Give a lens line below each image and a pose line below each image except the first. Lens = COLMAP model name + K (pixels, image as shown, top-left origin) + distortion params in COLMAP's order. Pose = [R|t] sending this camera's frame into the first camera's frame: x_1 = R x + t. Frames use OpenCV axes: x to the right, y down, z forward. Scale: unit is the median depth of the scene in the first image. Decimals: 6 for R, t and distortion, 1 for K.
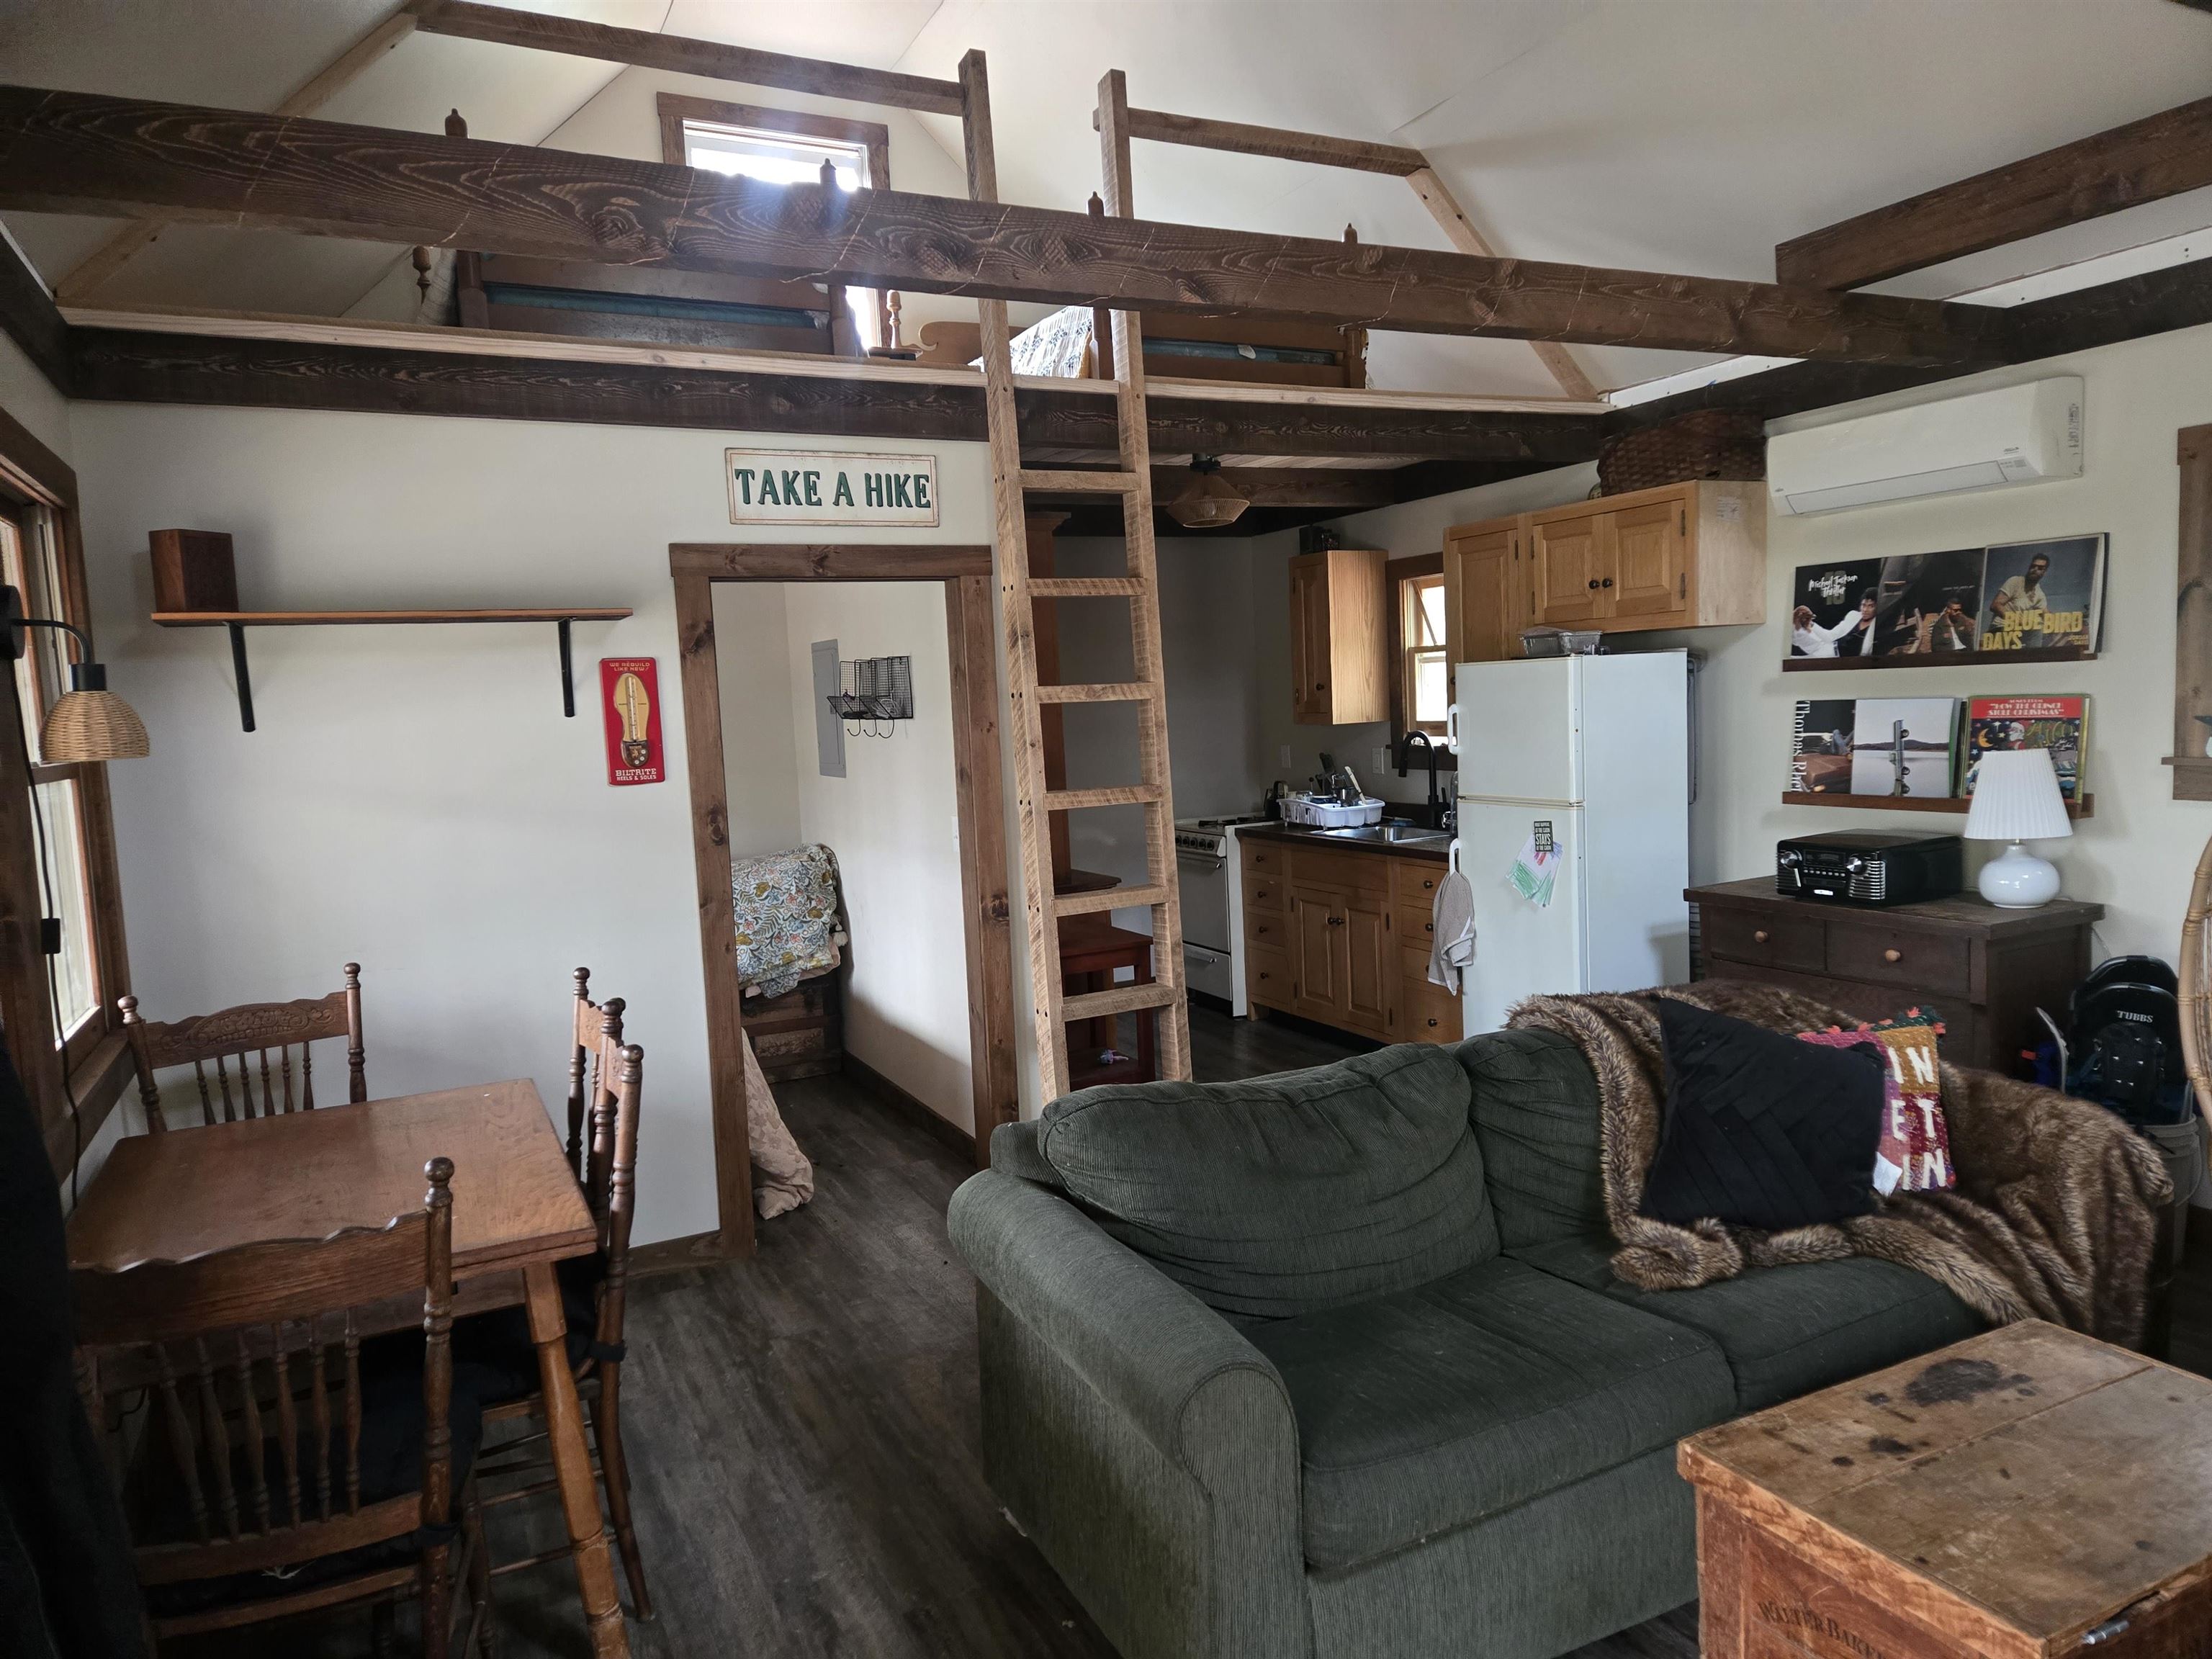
lens RADIAL K [[1472.7, 0, 1120.6], [0, 1472.7, 832.5], [0, 0, 1]] dist [0.080740, -0.059540]
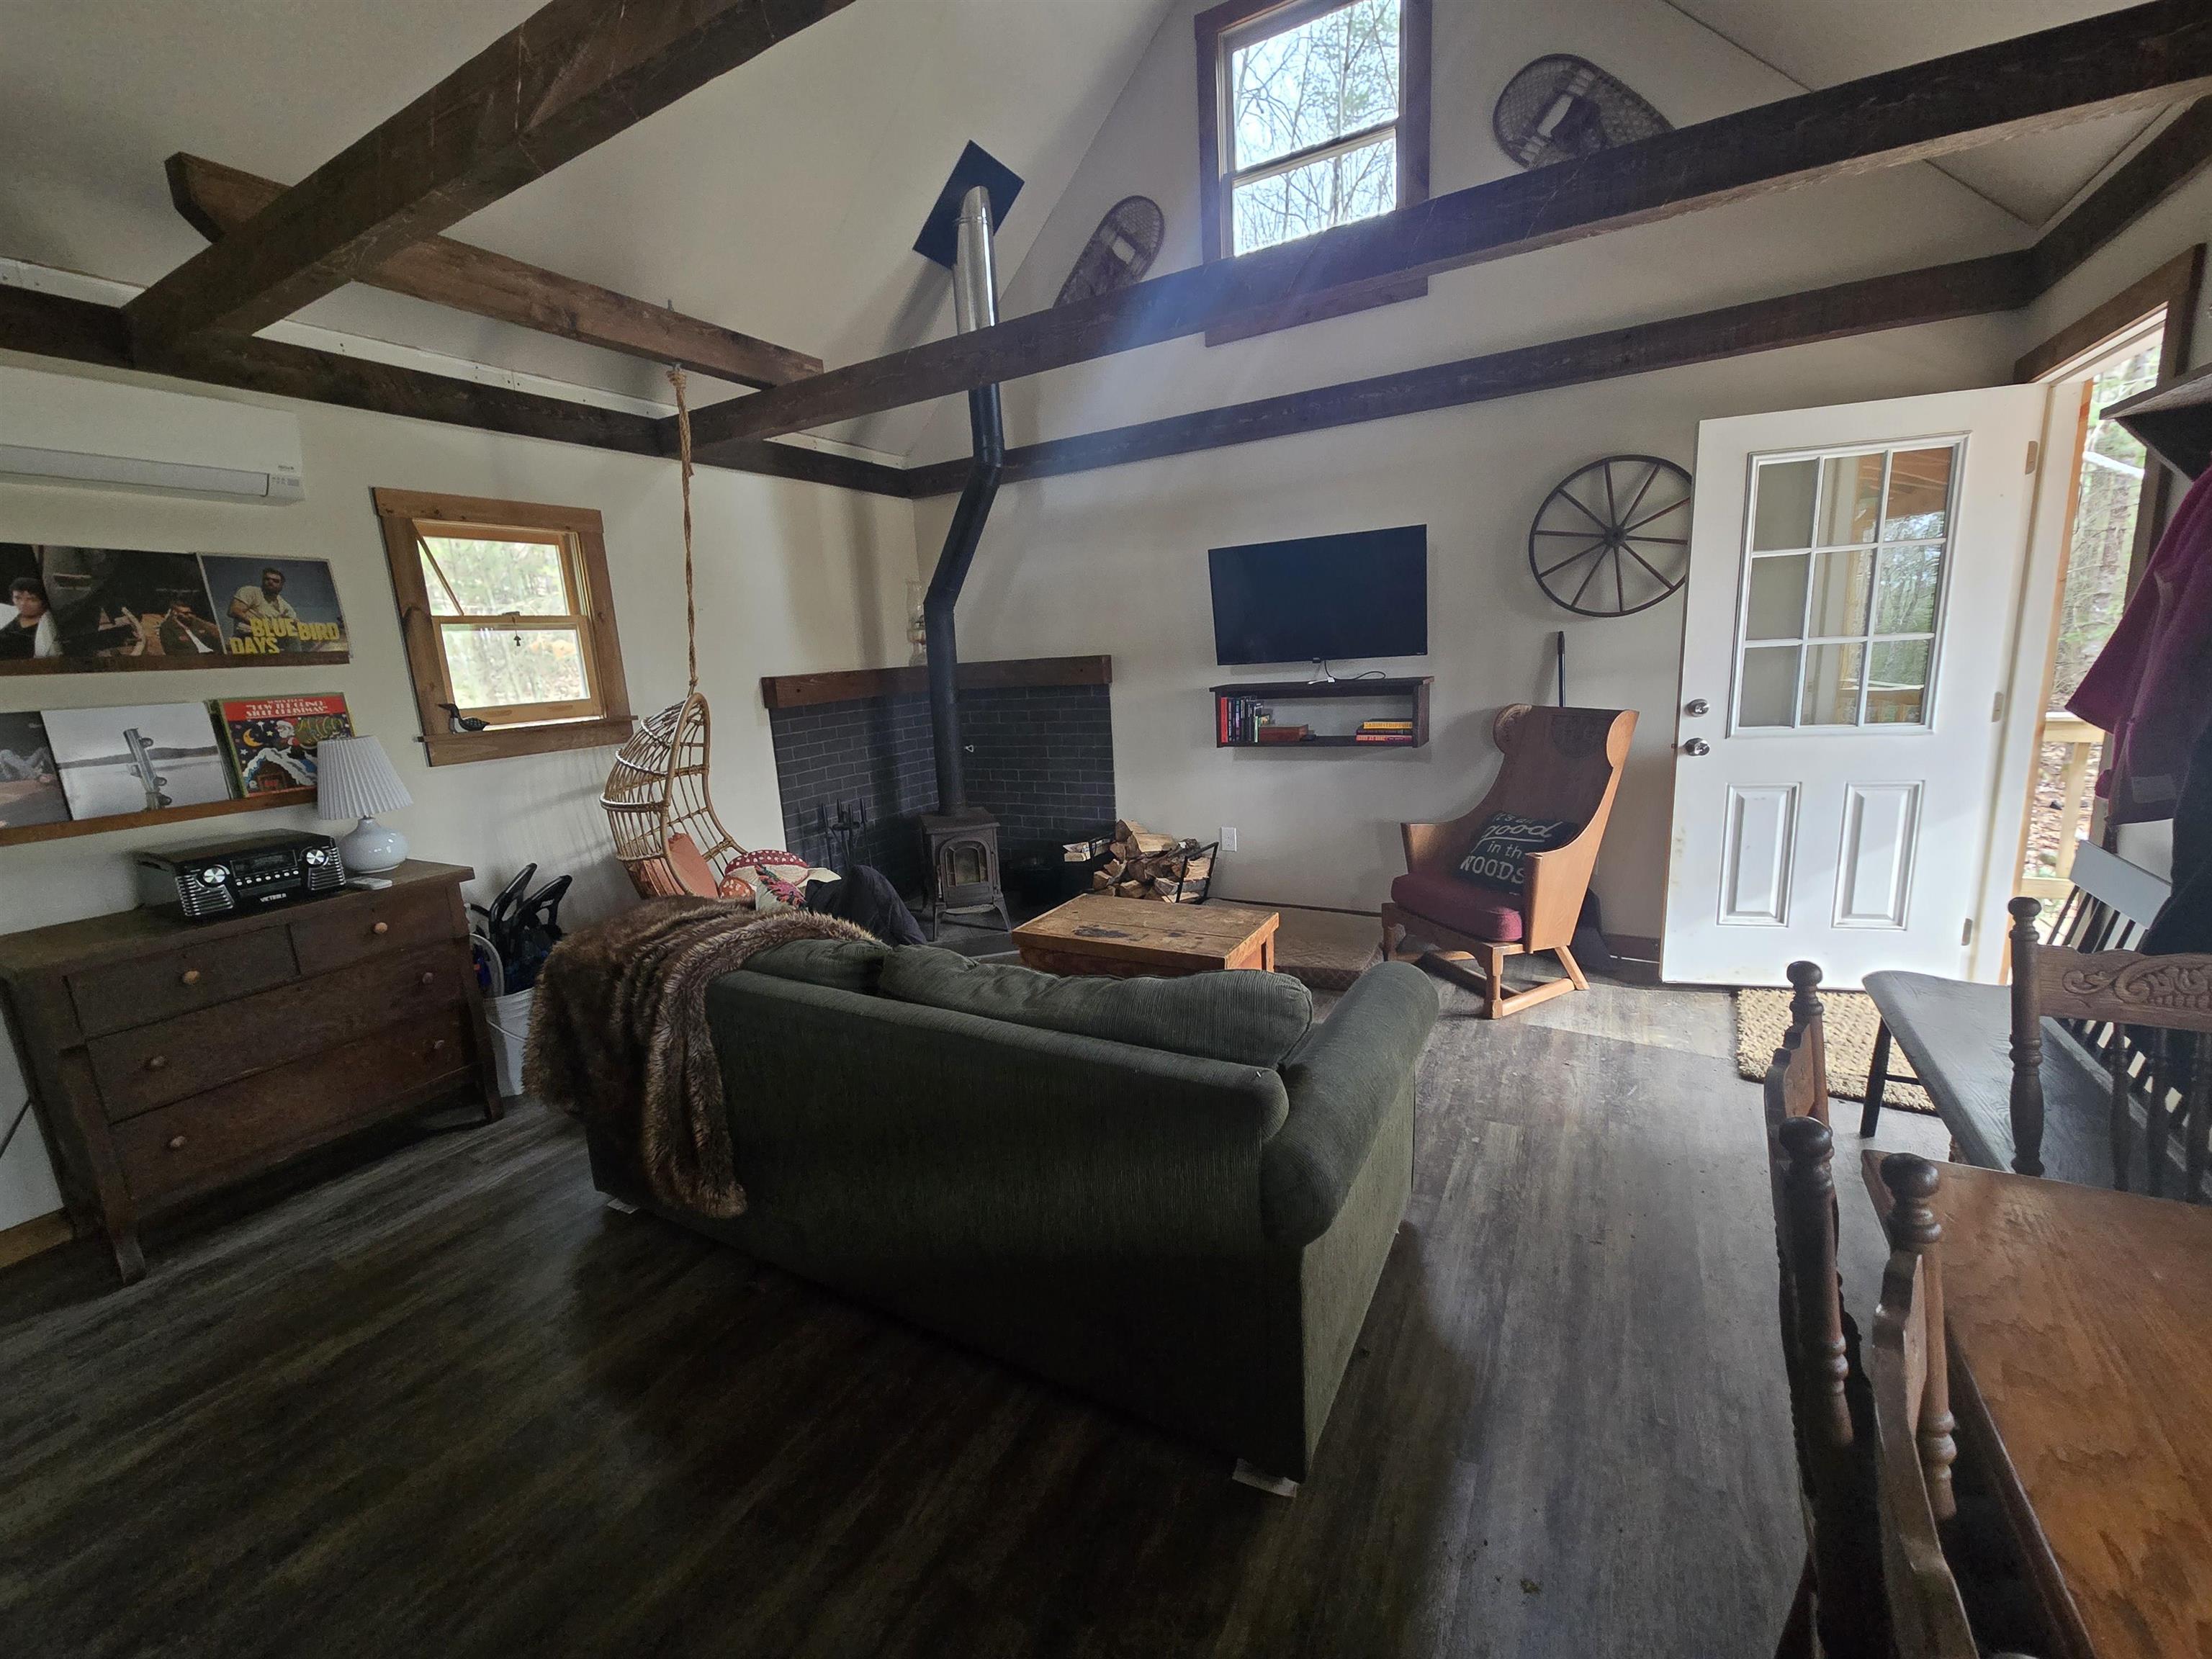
lens RADIAL K [[906.6, 0, 1088.7], [0, 906.6, 831.0], [0, 0, 1]] dist [-0.003221, 0.002647]
pose [[-0.543701, -0.086796, 0.834779, -0.297015], [0.163509, 0.964625, 0.206792, -0.036204], [-0.823197, 0.248926, -0.510276, 0.887493]]
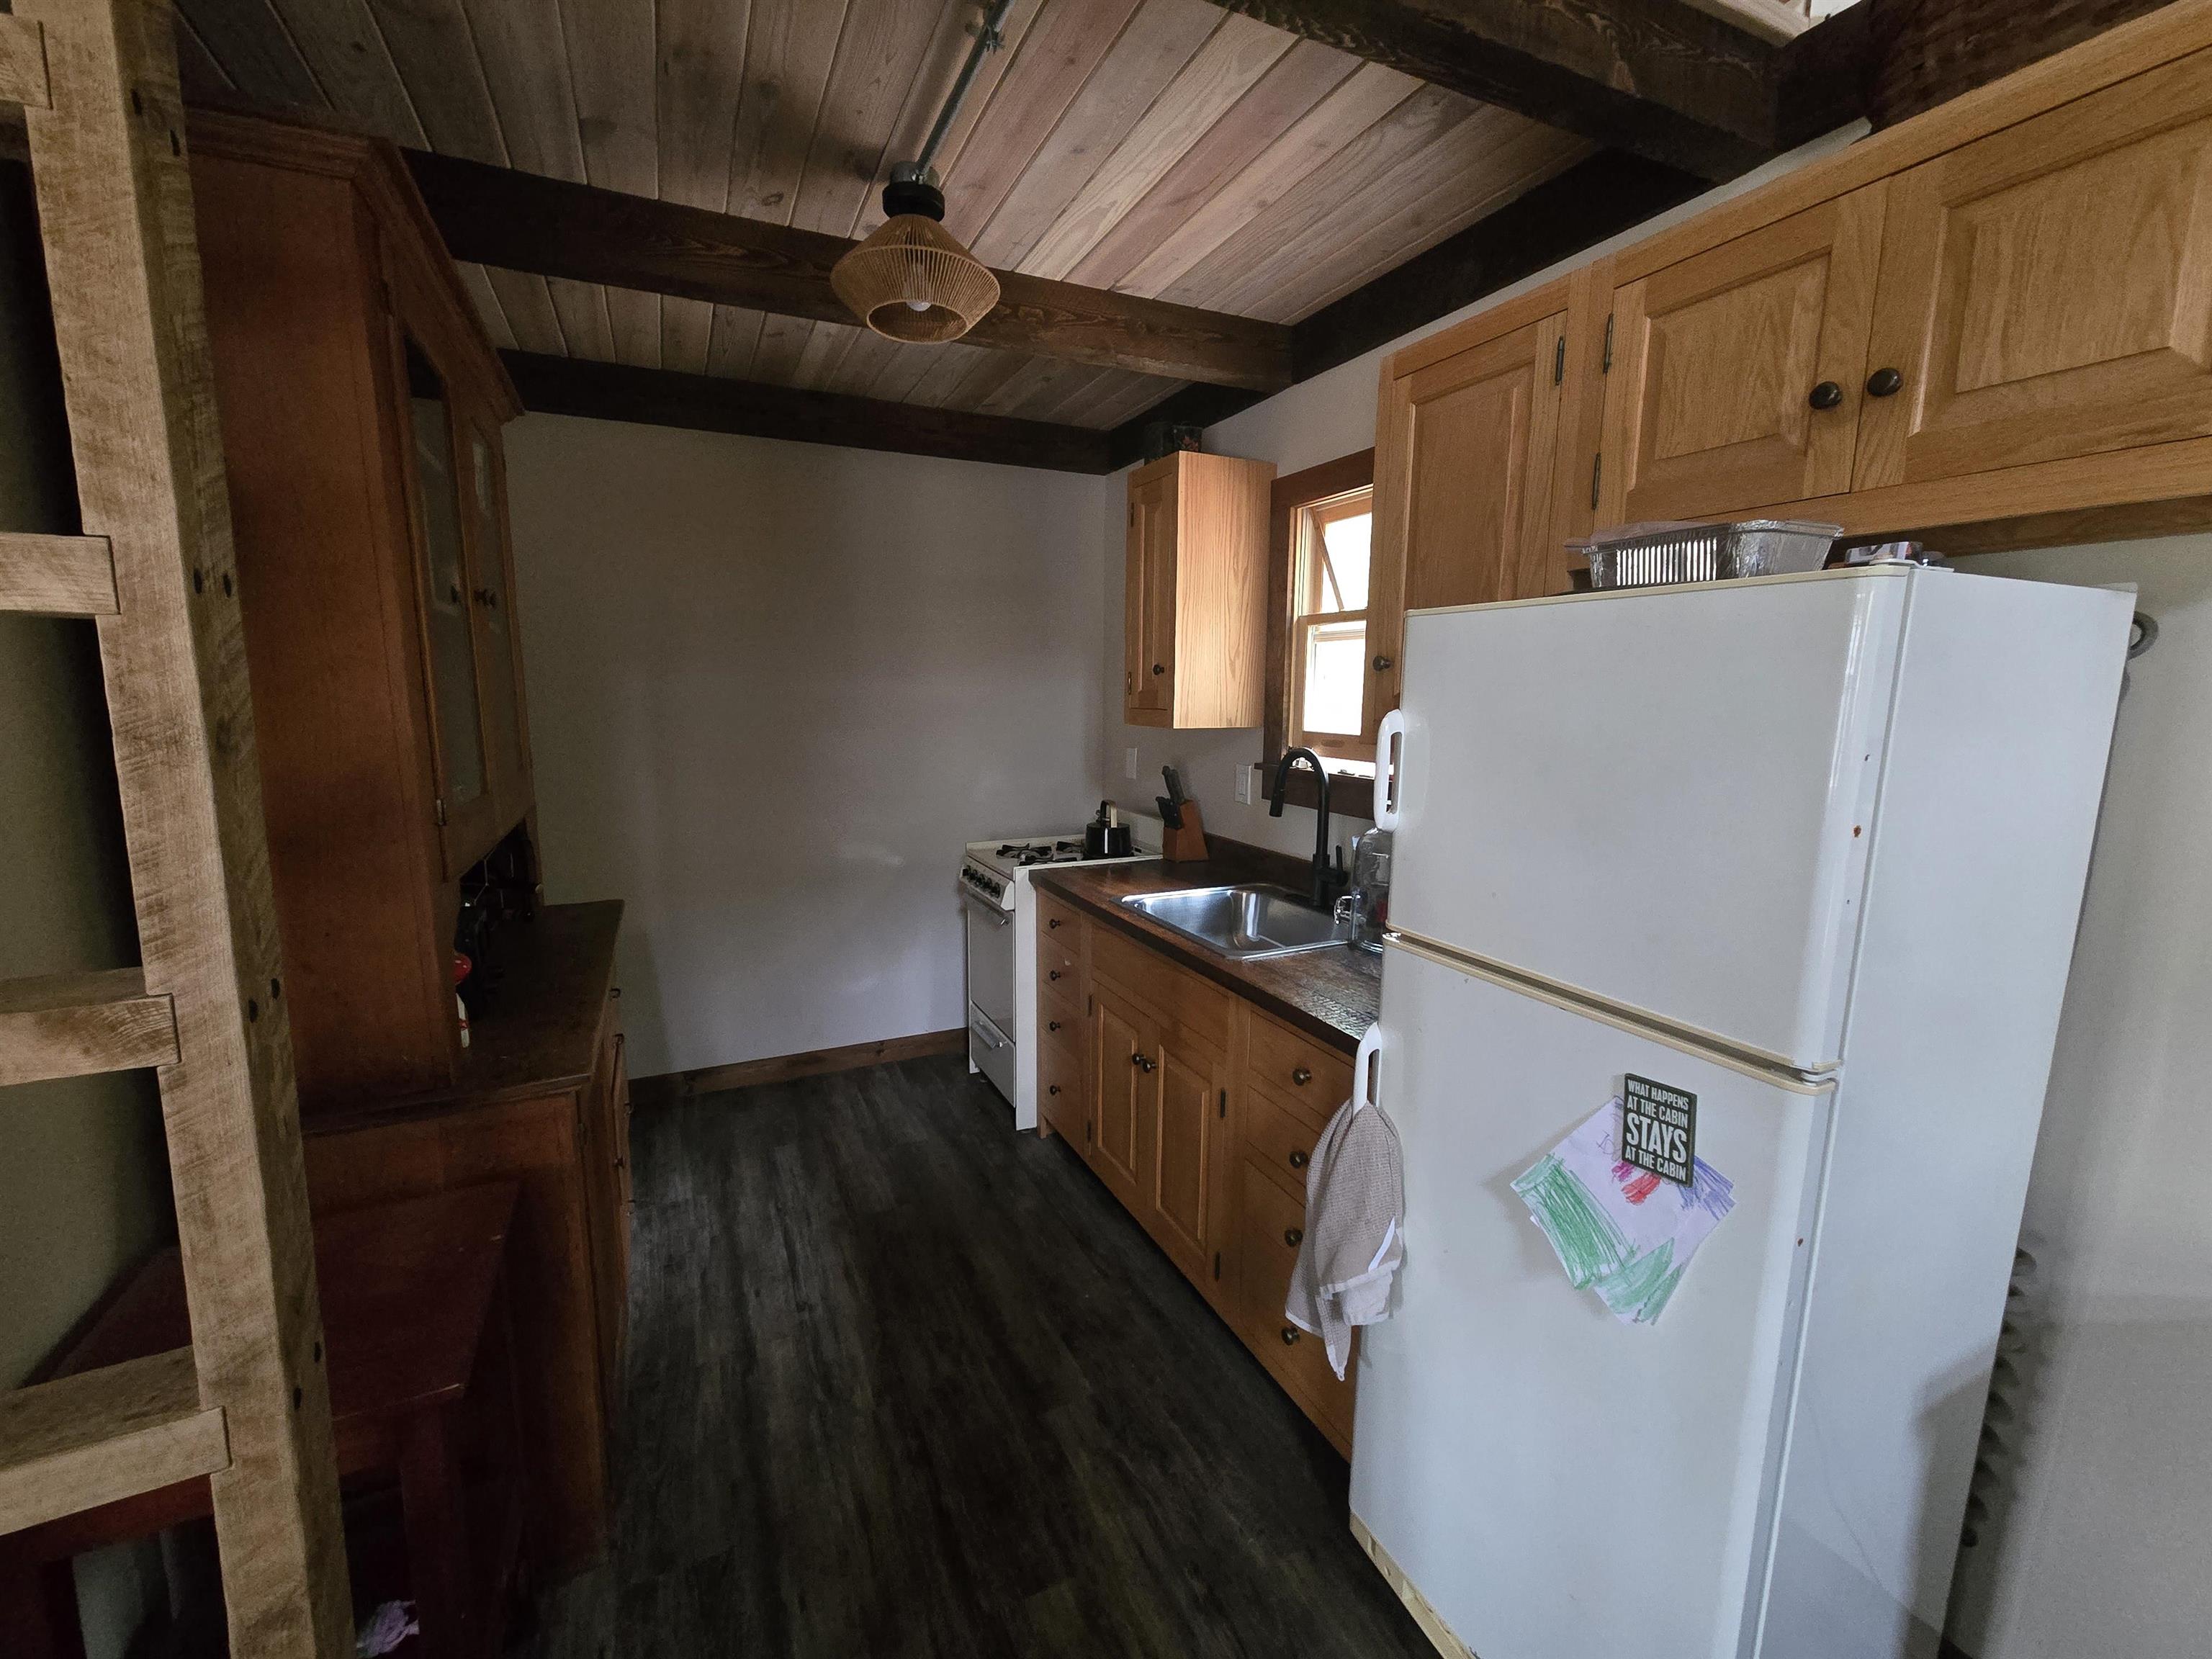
lens RADIAL K [[906.6, 0, 1088.7], [0, 906.6, 831.0], [0, 0, 1]] dist [-0.003221, 0.002647]
pose [[0.997924, 0.058197, -0.027569, 0.190945], [-0.056271, 0.996224, 0.066121, -0.083725], [0.031313, -0.064432, 0.997431, 0.952185]]
